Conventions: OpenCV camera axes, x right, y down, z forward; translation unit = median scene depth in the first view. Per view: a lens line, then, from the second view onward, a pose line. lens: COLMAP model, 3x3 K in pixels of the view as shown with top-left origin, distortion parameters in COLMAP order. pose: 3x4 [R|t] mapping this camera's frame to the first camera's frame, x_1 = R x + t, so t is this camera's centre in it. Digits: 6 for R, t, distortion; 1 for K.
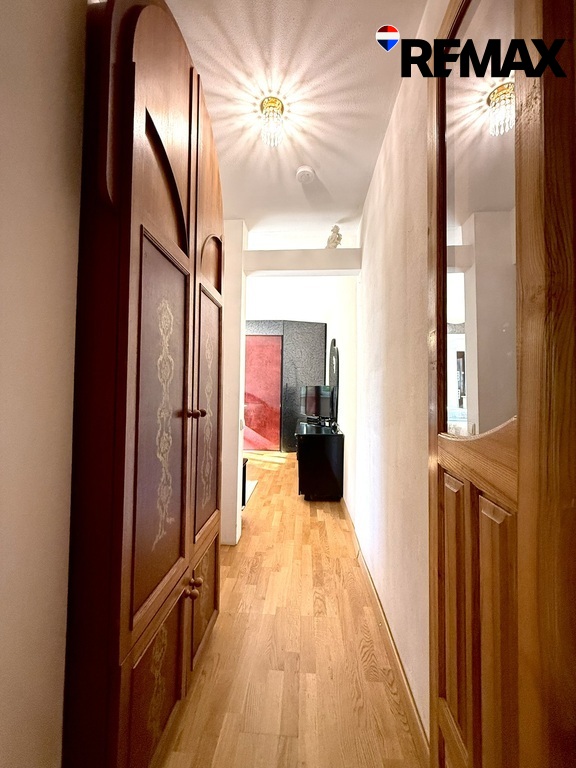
lens RADIAL K [[307.1, 0, 289.3], [0, 307.1, 385.5], [0, 0, 1]] dist [-0.001943, -0.000364]
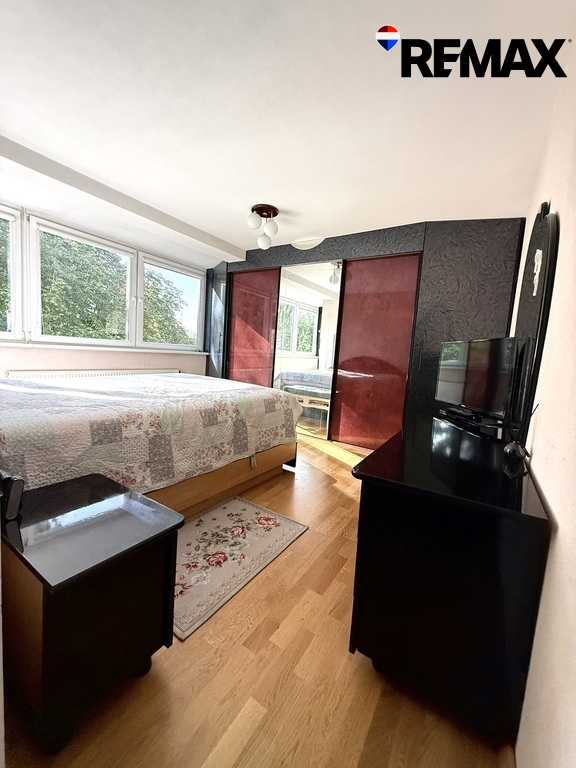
lens RADIAL K [[307.1, 0, 285.2], [0, 307.1, 383.3], [0, 0, 1]] dist [-0.001943, -0.000364]
pose [[0.867784, 0.097278, -0.487327, 0.080213], [-0.049299, 0.992668, 0.110364, 0.030704], [0.494490, -0.071747, 0.866217, 0.548612]]
